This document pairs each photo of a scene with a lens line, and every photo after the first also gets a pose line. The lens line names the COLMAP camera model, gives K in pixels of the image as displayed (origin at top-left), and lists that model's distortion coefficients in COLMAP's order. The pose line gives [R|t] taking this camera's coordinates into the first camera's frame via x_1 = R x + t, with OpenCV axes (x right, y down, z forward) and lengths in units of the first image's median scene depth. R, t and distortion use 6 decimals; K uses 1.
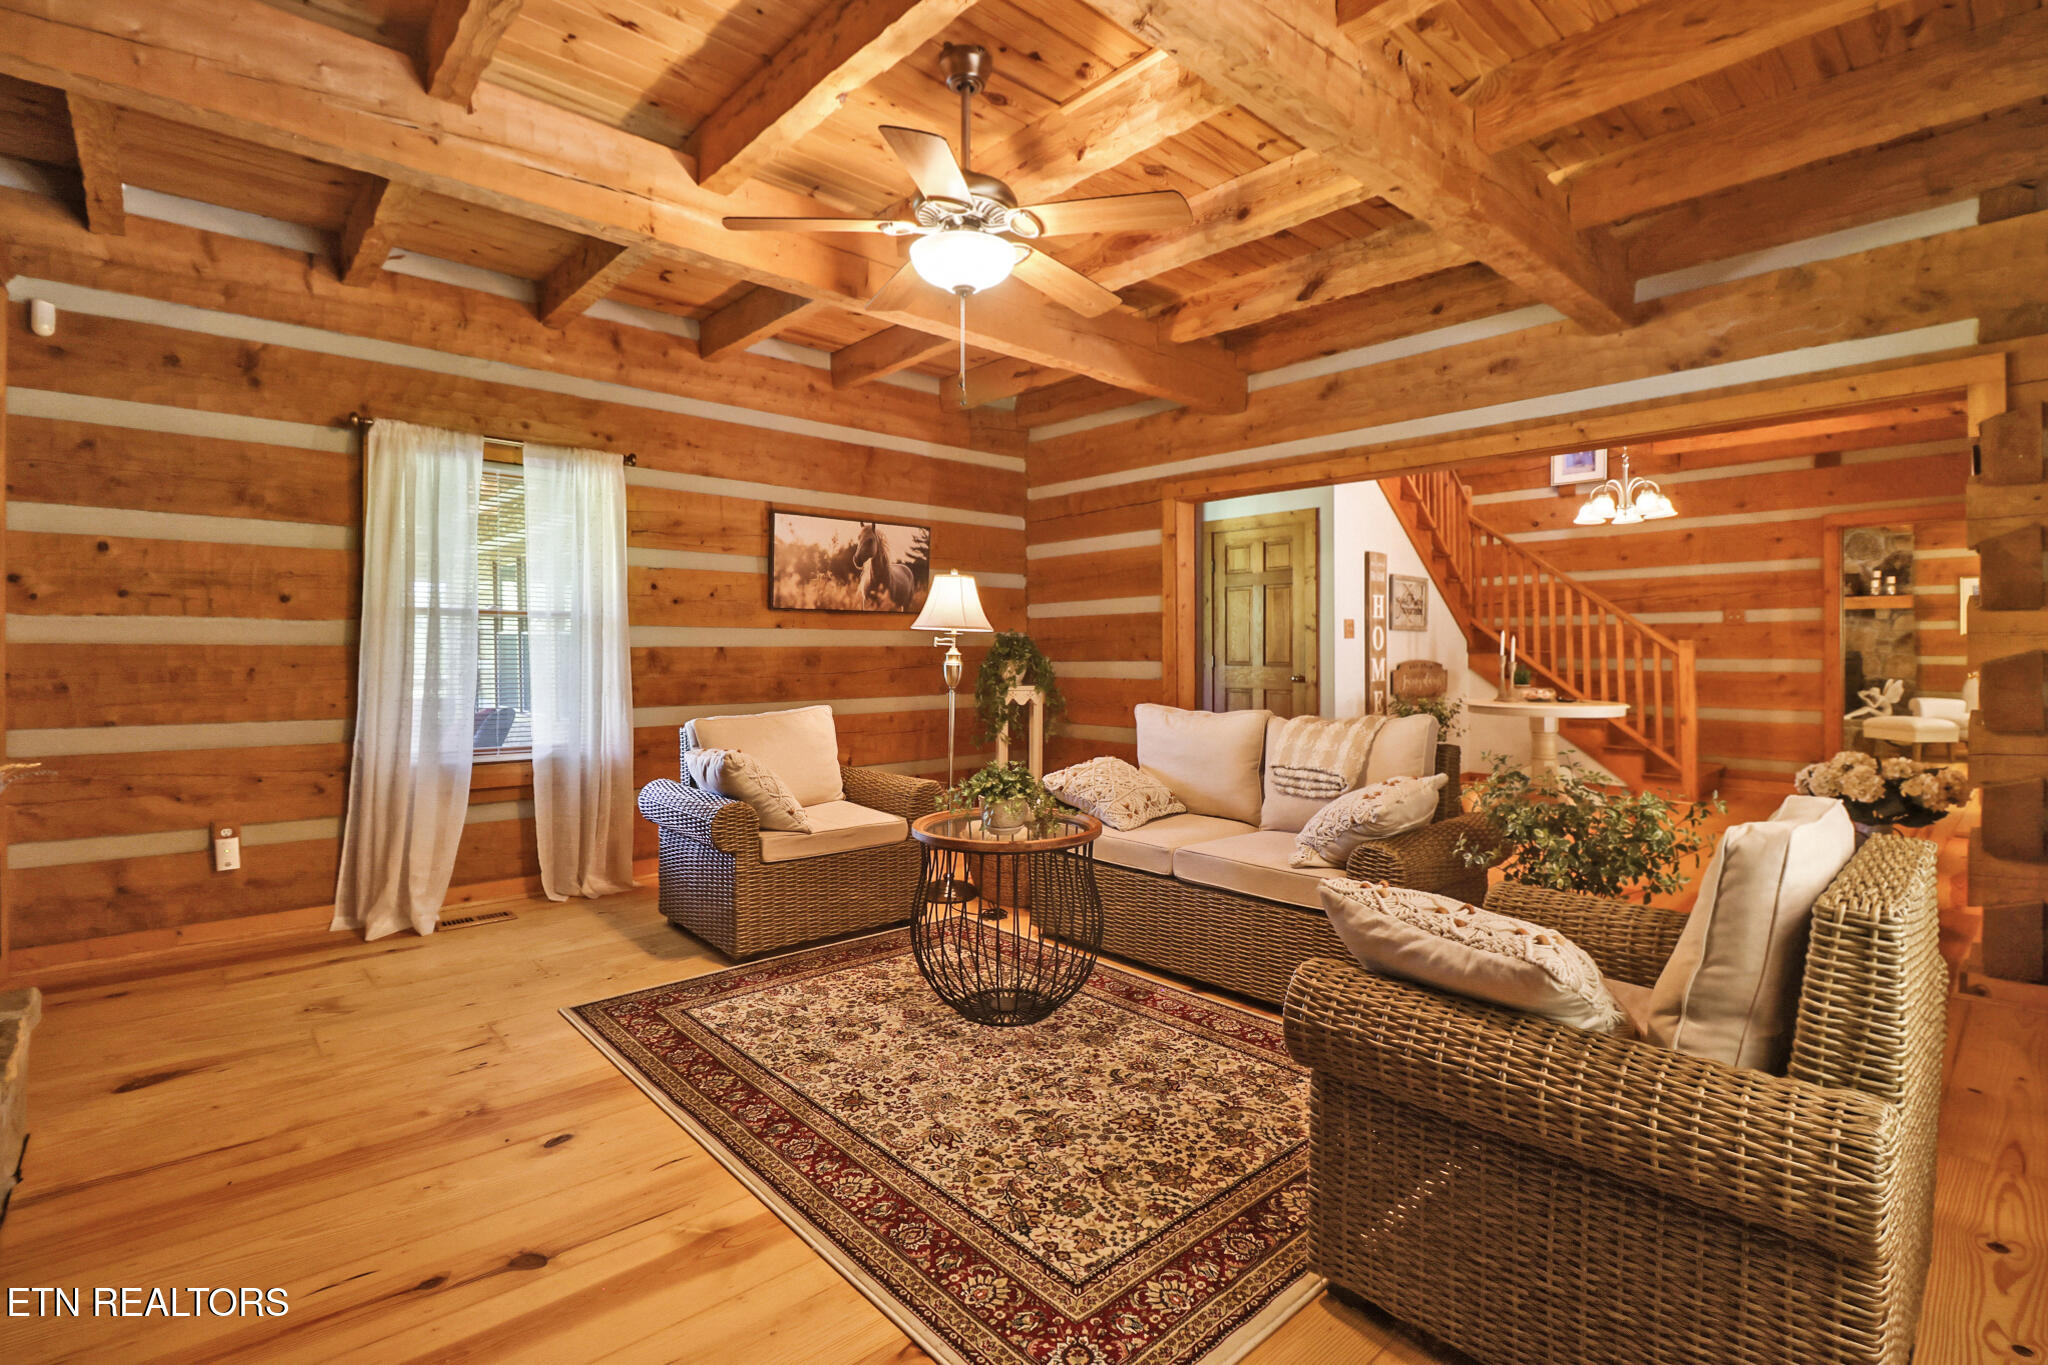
lens RADIAL K [[957.1, 0, 1027.8], [0, 957.1, 643.8], [0, 0, 1]] dist [0.018478, -0.014082]
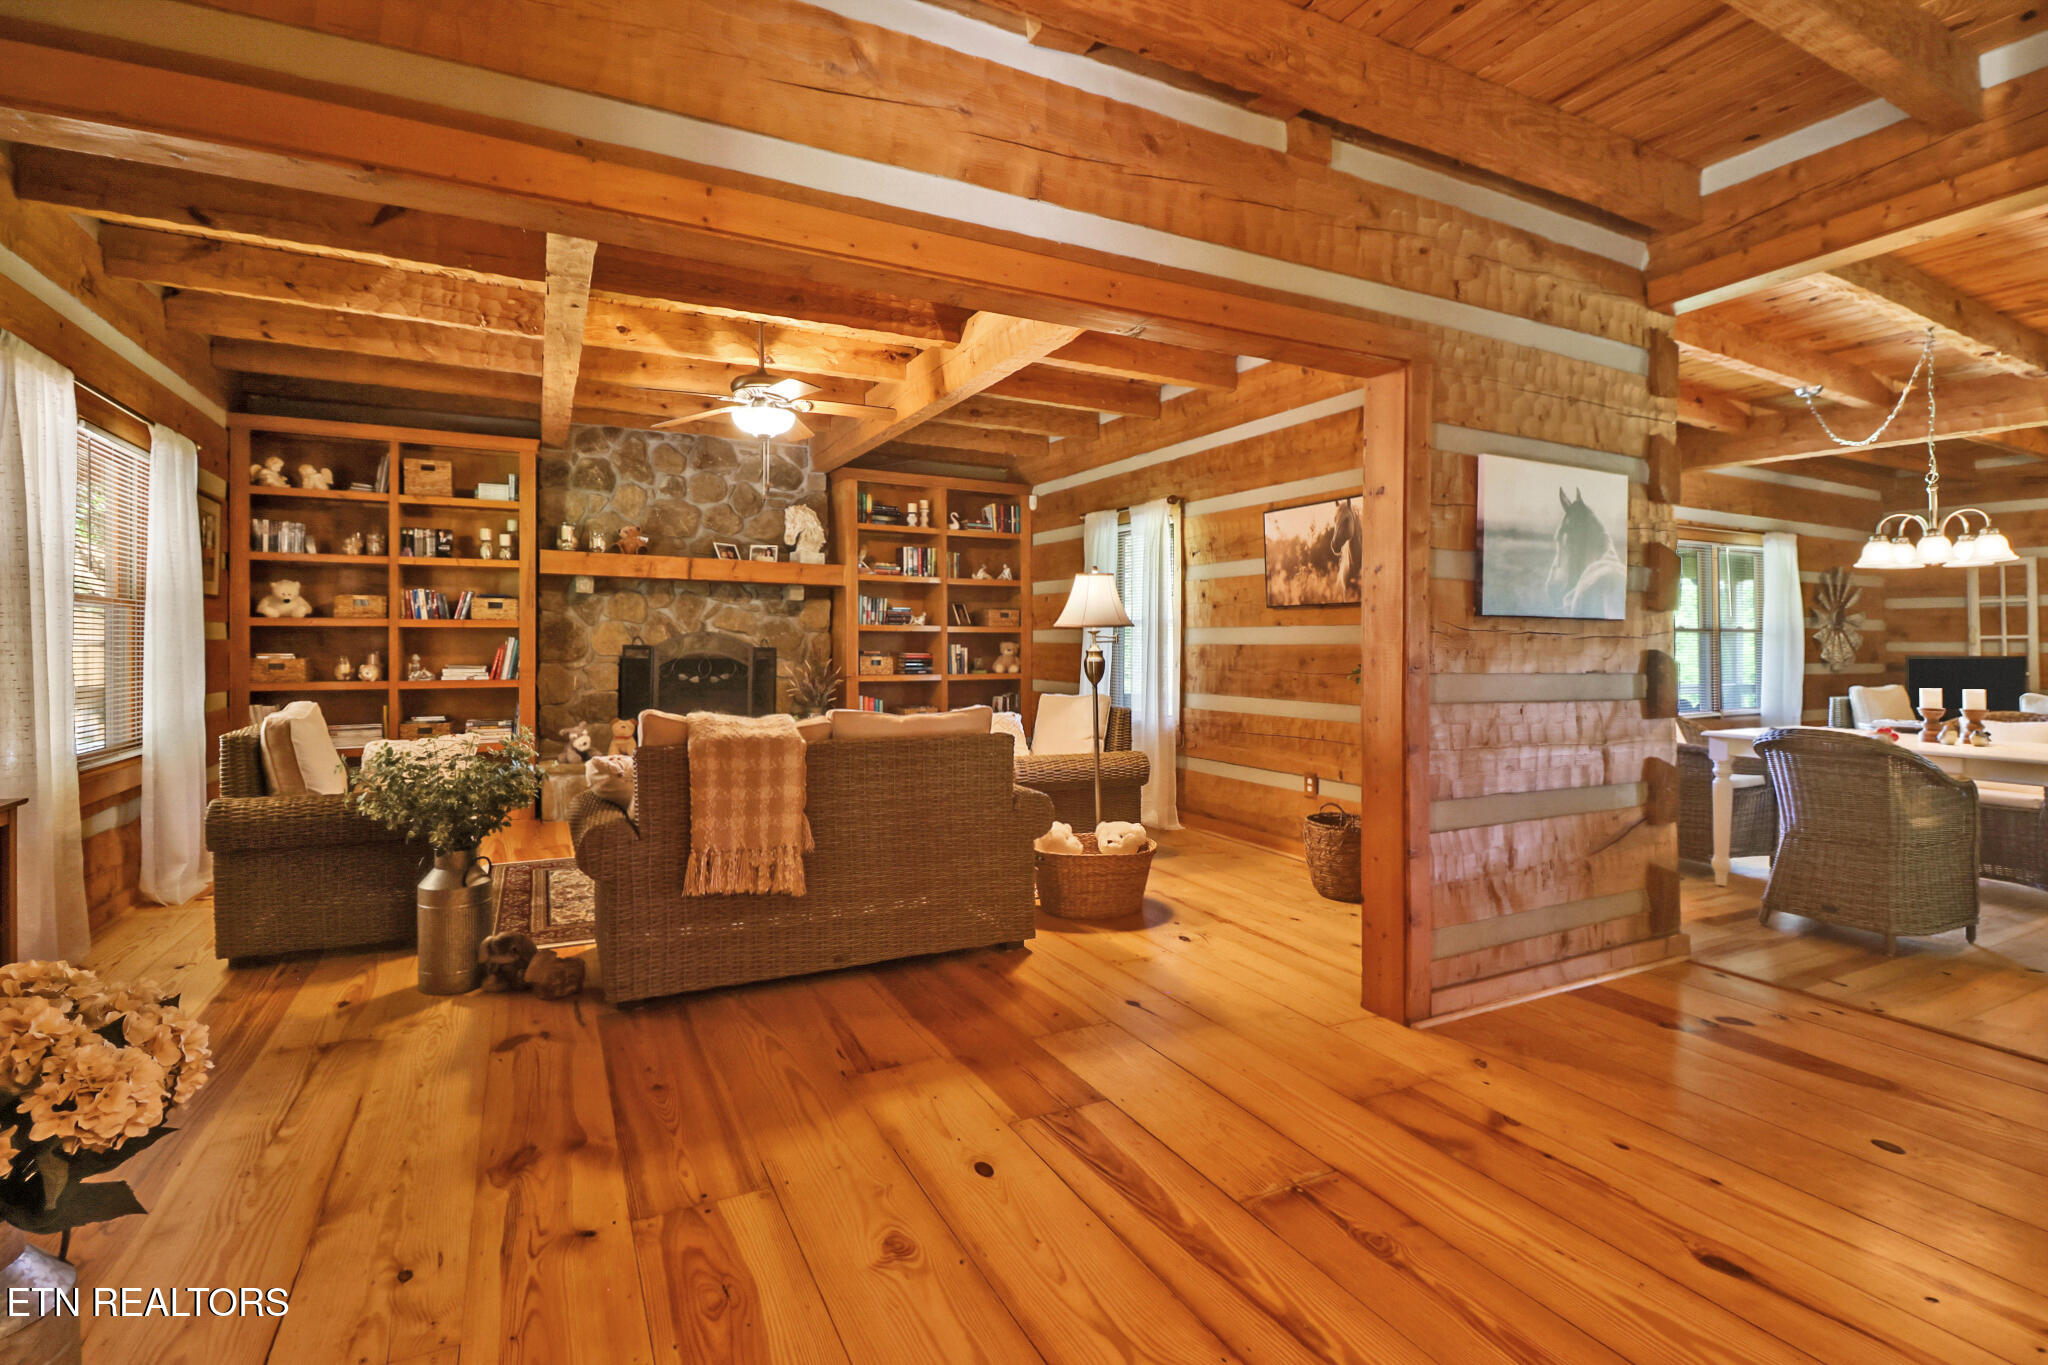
lens RADIAL K [[957.1, 0, 1027.8], [0, 957.1, 643.8], [0, 0, 1]] dist [0.018478, -0.014082]
pose [[-0.255612, 0.000223, -0.966779, 0.563564], [-0.001060, 0.999999, 0.000511, 0.001786], [0.966779, 0.001155, -0.255612, 0.723842]]
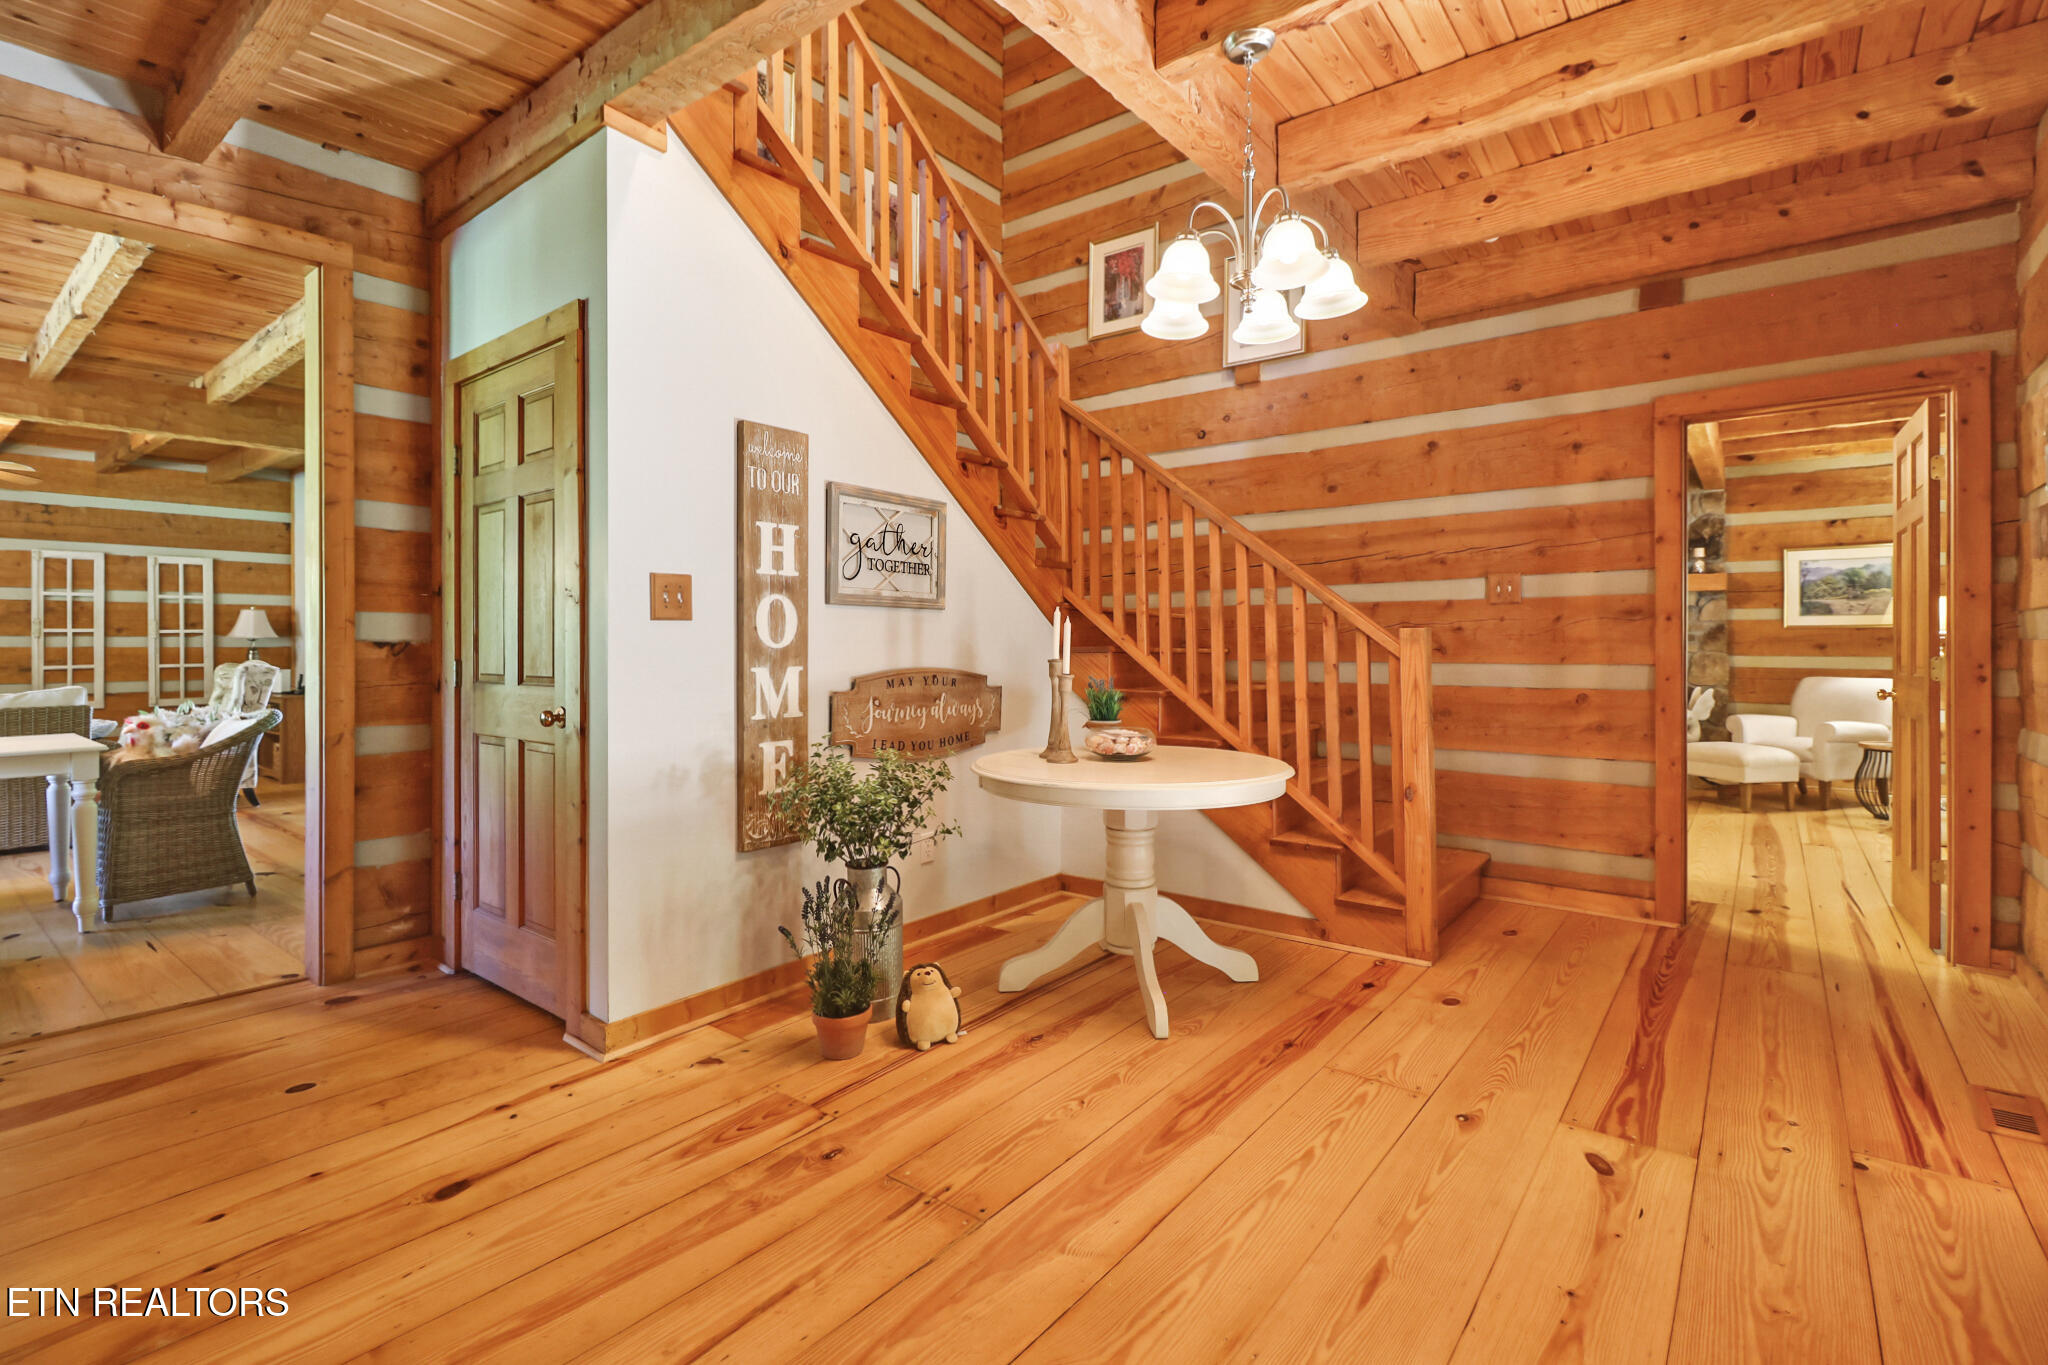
lens RADIAL K [[957.1, 0, 1027.8], [0, 957.1, 643.8], [0, 0, 1]] dist [0.018478, -0.014082]
pose [[0.985729, 0.000783, 0.168340, 0.385640], [-0.001204, 0.999996, 0.002396, 0.003226], [-0.168338, -0.002565, 0.985726, 0.520814]]
